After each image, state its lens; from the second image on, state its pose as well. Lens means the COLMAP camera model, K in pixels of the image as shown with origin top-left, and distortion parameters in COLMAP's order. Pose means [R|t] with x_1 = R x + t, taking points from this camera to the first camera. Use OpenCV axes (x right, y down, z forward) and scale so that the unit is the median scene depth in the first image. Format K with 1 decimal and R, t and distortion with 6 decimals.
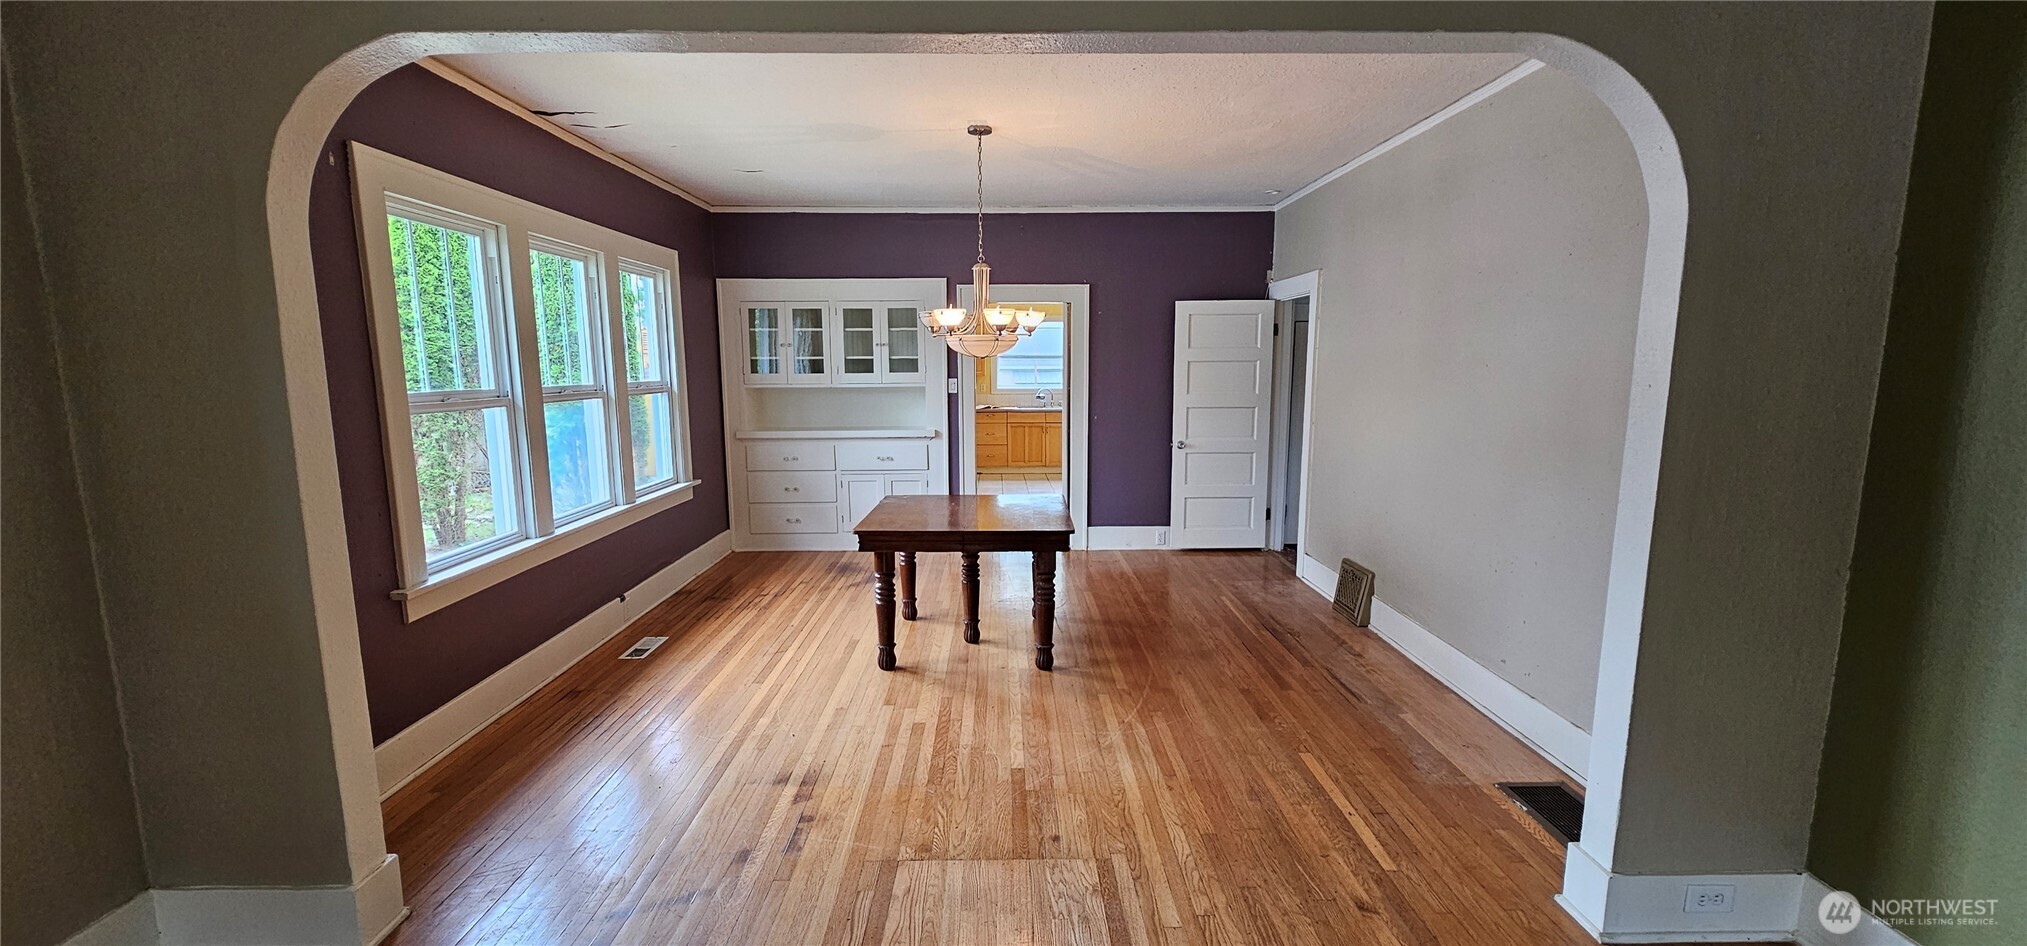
lens RADIAL K [[826.4, 0, 1012.5], [0, 826.4, 485.0], [0, 0, 1]] dist [0.000286, 0.000597]
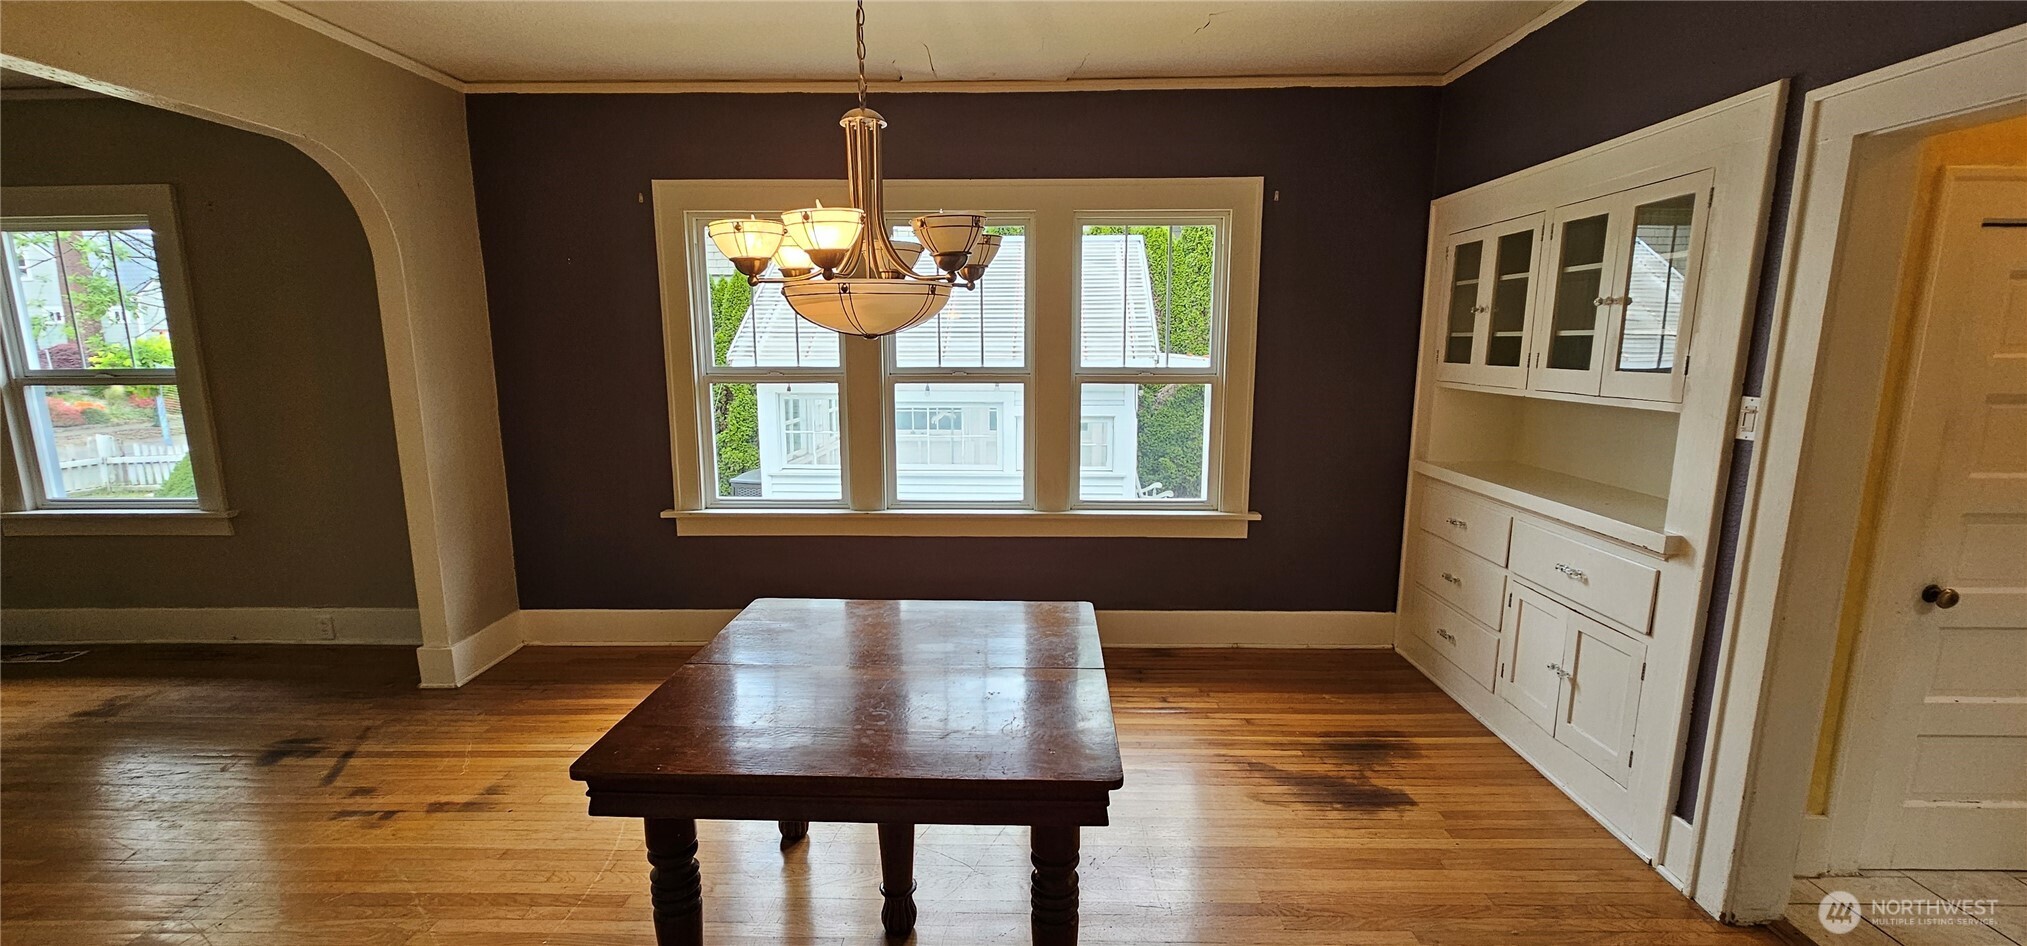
lens RADIAL K [[826.4, 0, 1012.5], [0, 826.4, 485.0], [0, 0, 1]] dist [0.000286, 0.000597]
pose [[-0.034964, 0.175879, -0.983791, 0.279386], [-0.146237, 0.972897, 0.179129, -0.116747], [0.988632, 0.150130, -0.008297, 0.761293]]
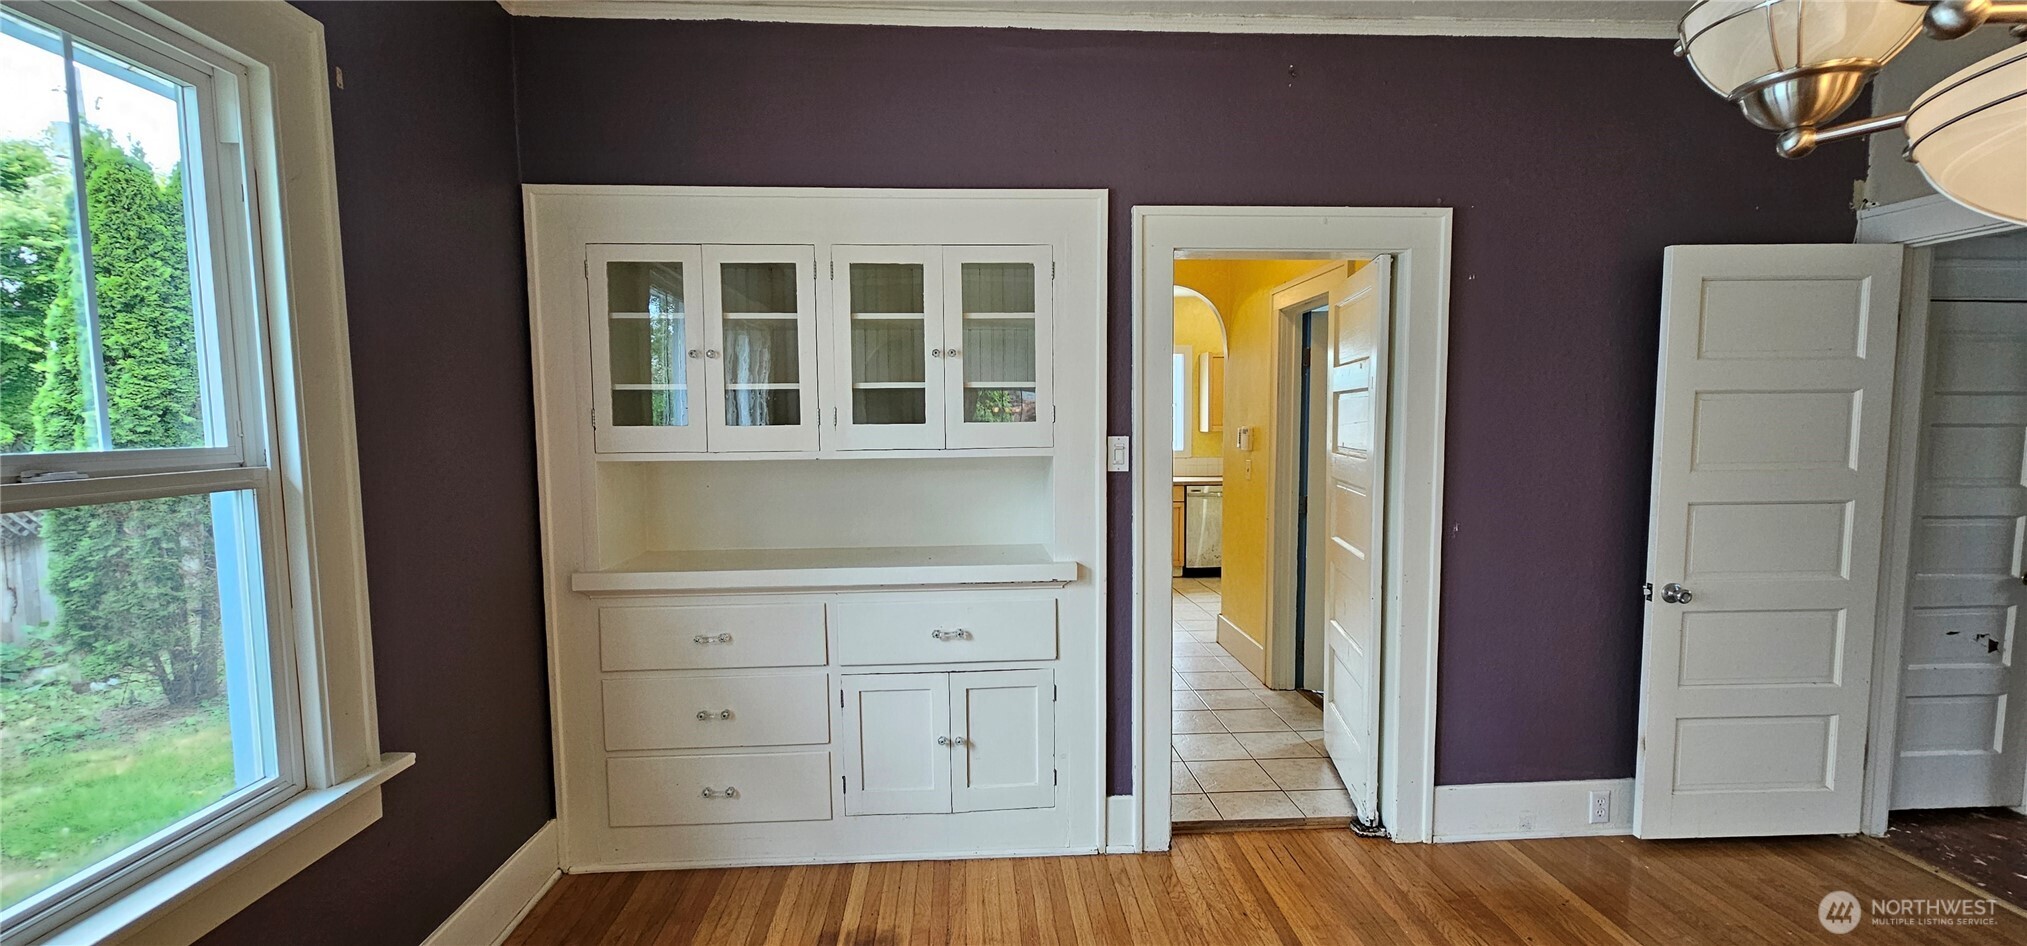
lens RADIAL K [[826.4, 0, 1012.5], [0, 826.4, 485.0], [0, 0, 1]] dist [0.000286, 0.000597]
pose [[0.998946, -0.008156, 0.045179, -0.151725], [0.011232, 0.997605, -0.068256, -0.081924], [-0.044514, 0.068691, 0.996644, 0.631912]]
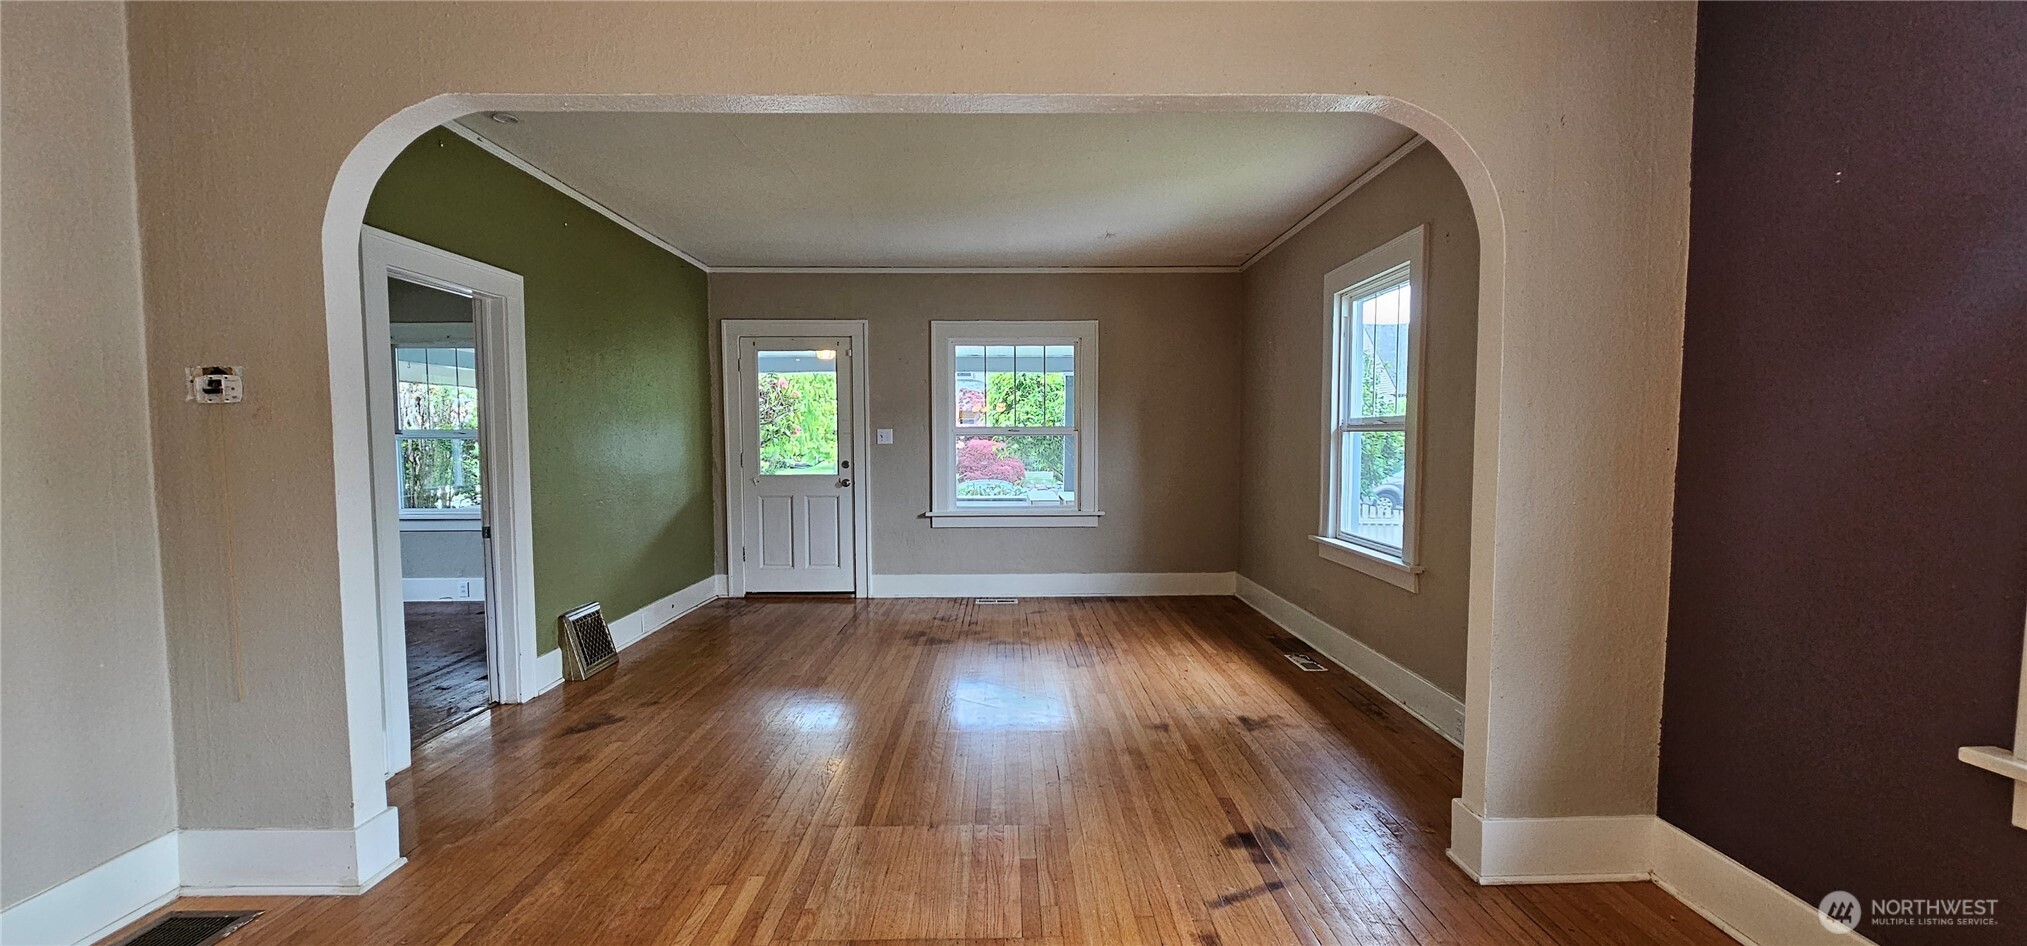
lens RADIAL K [[826.4, 0, 1012.5], [0, 826.4, 485.0], [0, 0, 1]] dist [0.000286, 0.000597]
pose [[-0.999976, 0.006232, 0.002895, -0.055345], [0.006705, 0.977054, 0.212887, -0.075850], [-0.001502, 0.212901, -0.977073, 0.722270]]
